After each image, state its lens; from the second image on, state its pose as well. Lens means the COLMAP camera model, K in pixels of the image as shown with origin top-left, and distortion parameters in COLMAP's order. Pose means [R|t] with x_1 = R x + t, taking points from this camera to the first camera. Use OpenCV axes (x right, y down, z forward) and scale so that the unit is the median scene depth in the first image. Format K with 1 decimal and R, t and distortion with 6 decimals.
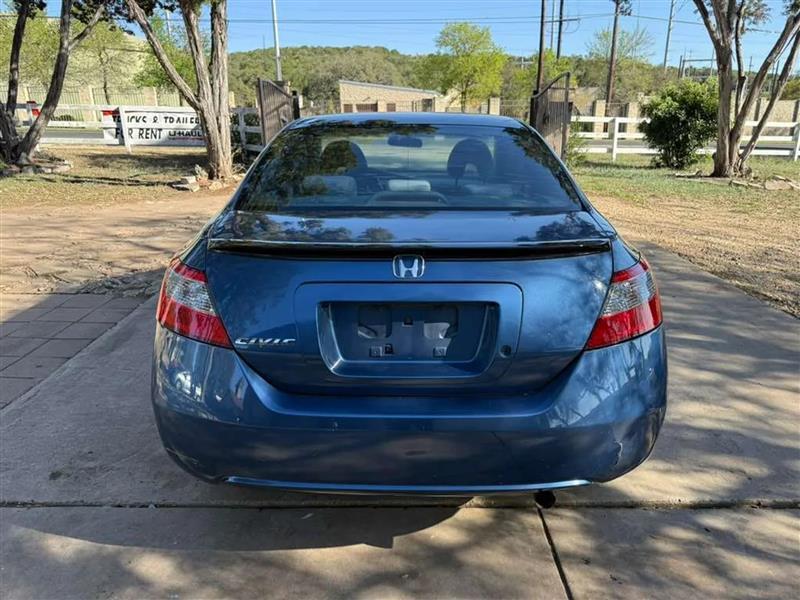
lens RADIAL K [[567.6, 0, 399.4], [0, 567.6, 296.9], [0, 0, 1]] dist [0.018870, -0.027528]
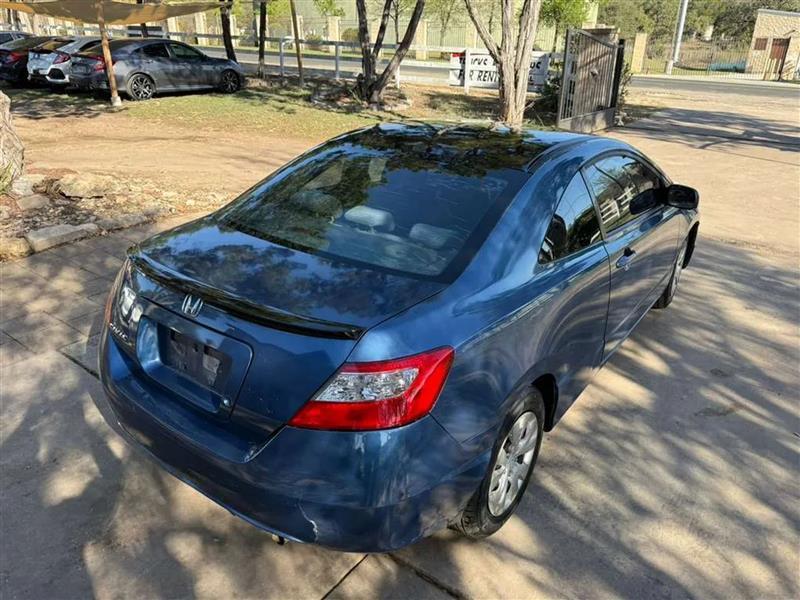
lens RADIAL K [[567.6, 0, 402.2], [0, 567.6, 297.4], [0, 0, 1]] dist [0.018870, -0.027528]
pose [[0.811157, 0.254170, -0.526708, 0.129568], [-0.196429, 0.966708, 0.163987, -0.045857], [0.550853, -0.029559, 0.834079, 0.031241]]
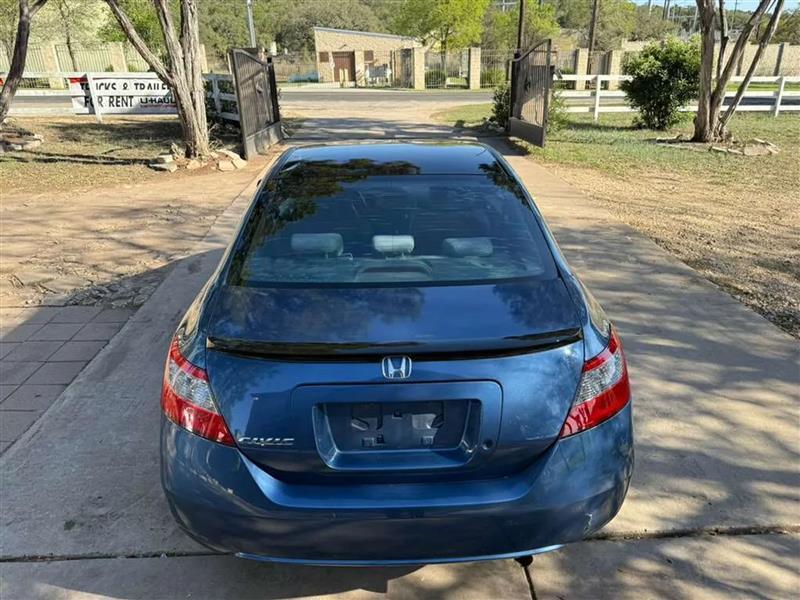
lens RADIAL K [[567.6, 0, 397.9], [0, 567.6, 300.9], [0, 0, 1]] dist [0.018870, -0.027528]
pose [[0.999348, -0.026254, 0.024801, -0.000679], [0.023905, 0.995593, 0.090685, -0.036104], [-0.027072, -0.090033, 0.995571, -0.008371]]
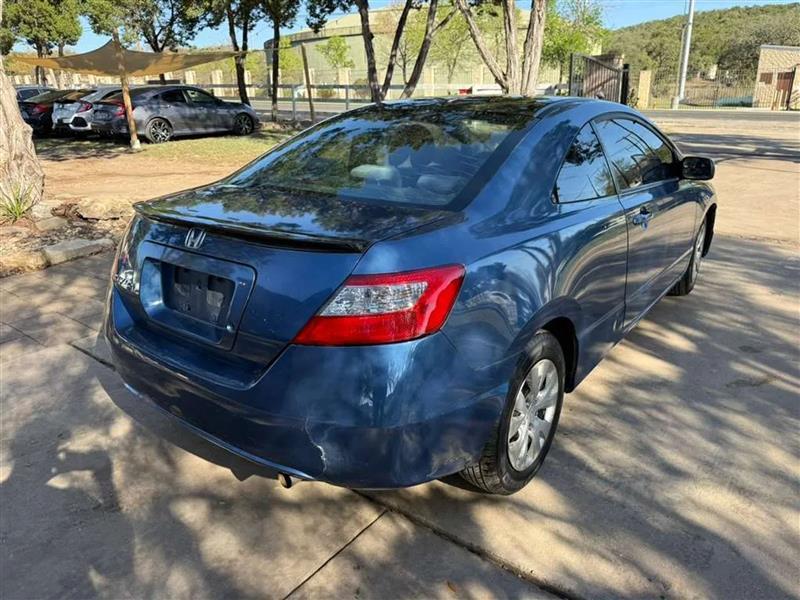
lens RADIAL K [[567.6, 0, 396.7], [0, 567.6, 298.1], [0, 0, 1]] dist [0.018870, -0.027528]
pose [[0.797421, 0.191001, -0.572397, 0.134678], [-0.166709, 0.981396, 0.095231, -0.014585], [0.579938, 0.019485, 0.814428, 0.036928]]
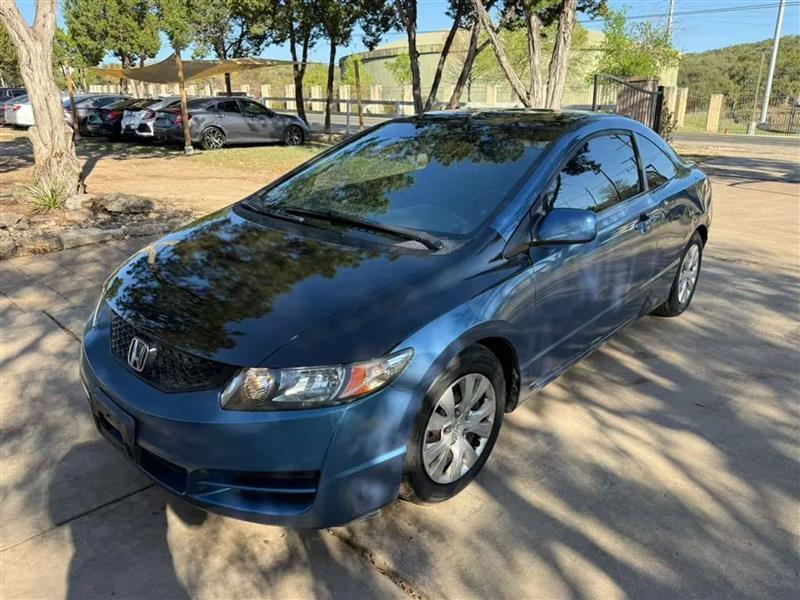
lens RADIAL K [[567.6, 0, 399.1], [0, 567.6, 293.2], [0, 0, 1]] dist [0.018870, -0.027528]
pose [[0.721018, 0.216960, -0.658074, 0.210047], [-0.218280, 0.972481, 0.081458, -0.020284], [0.657637, 0.084912, 0.748534, 0.063648]]
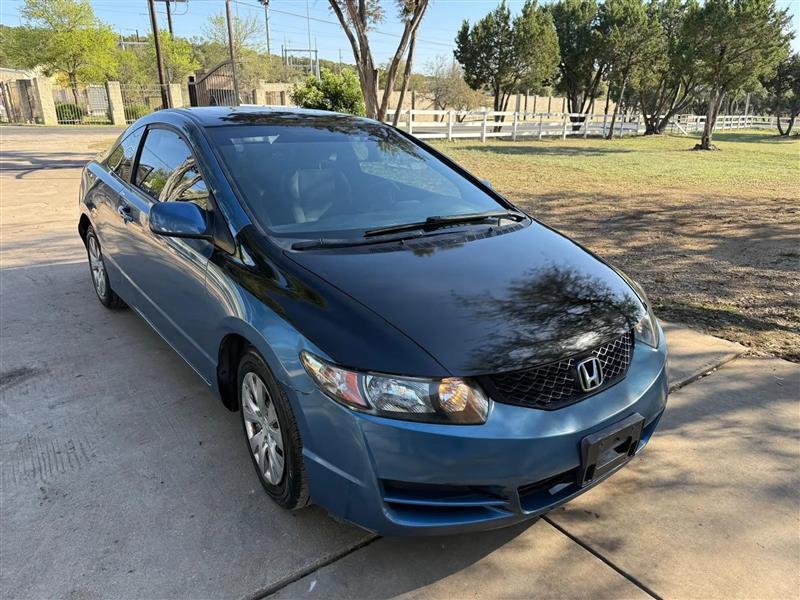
lens RADIAL K [[567.6, 0, 399.2], [0, 567.6, 303.5], [0, 0, 1]] dist [0.018870, -0.027528]
pose [[0.814056, -0.187577, 0.549662, -0.078379], [0.169303, 0.981947, 0.084358, -0.015236], [-0.555562, 0.024387, 0.831117, 0.034472]]
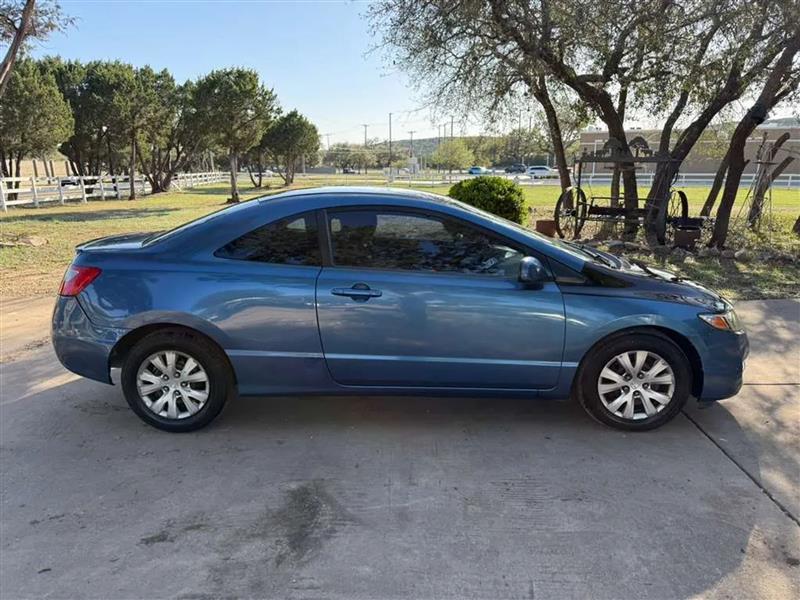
lens RADIAL K [[567.6, 0, 398.8], [0, 567.6, 303.4], [0, 0, 1]] dist [0.018870, -0.027528]
pose [[0.070576, -0.244209, 0.967151, -0.287529], [0.313237, 0.925950, 0.210948, -0.100706], [-0.947049, 0.288060, 0.141846, 0.264103]]
